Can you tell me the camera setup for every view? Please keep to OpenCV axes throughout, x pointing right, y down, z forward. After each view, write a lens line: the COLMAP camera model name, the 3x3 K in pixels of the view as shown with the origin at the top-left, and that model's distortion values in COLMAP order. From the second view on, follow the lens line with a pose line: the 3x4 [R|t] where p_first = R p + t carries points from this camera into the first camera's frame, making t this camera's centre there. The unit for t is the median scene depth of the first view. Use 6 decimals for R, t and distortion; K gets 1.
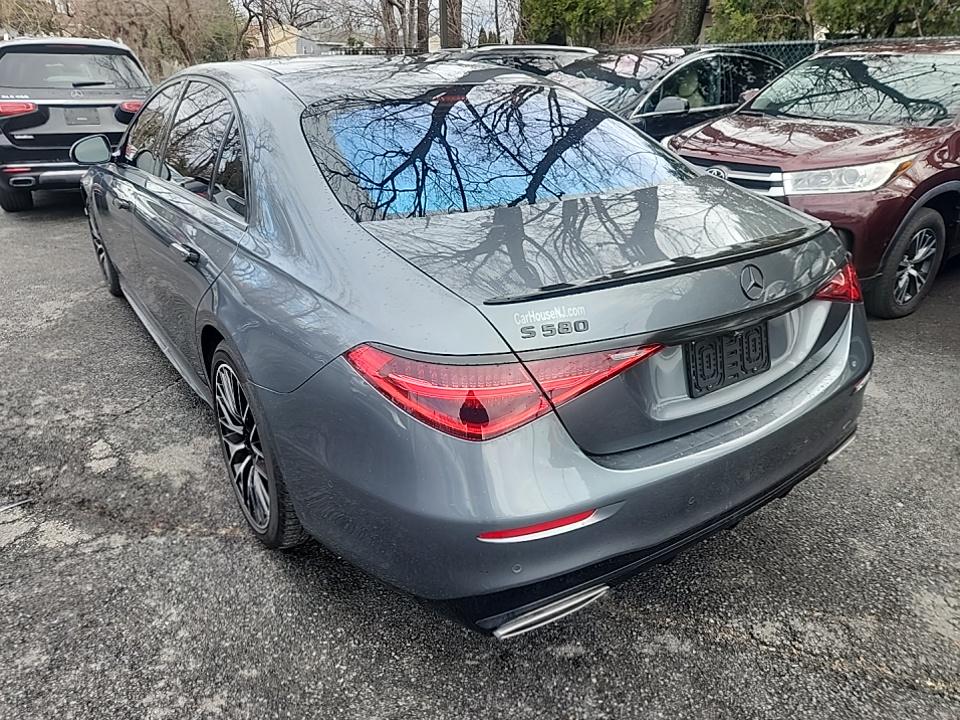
lens RADIAL K [[648.0, 0, 480.6], [0, 648.0, 362.8], [0, 0, 1]] dist [0.036763, -0.027340]
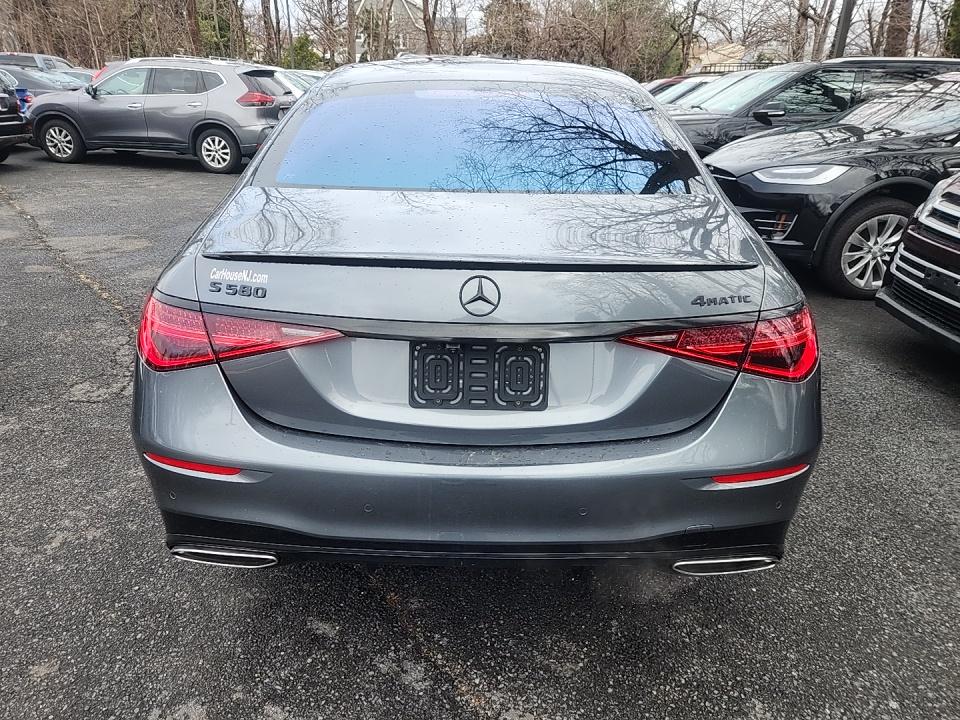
lens RADIAL K [[648.0, 0, 485.0], [0, 648.0, 362.1], [0, 0, 1]] dist [0.036763, -0.027340]
pose [[0.816364, 0.240151, -0.525240, 0.820337], [-0.254450, 0.965982, 0.046184, -0.071535], [0.518464, 0.095945, 0.849700, 0.247307]]
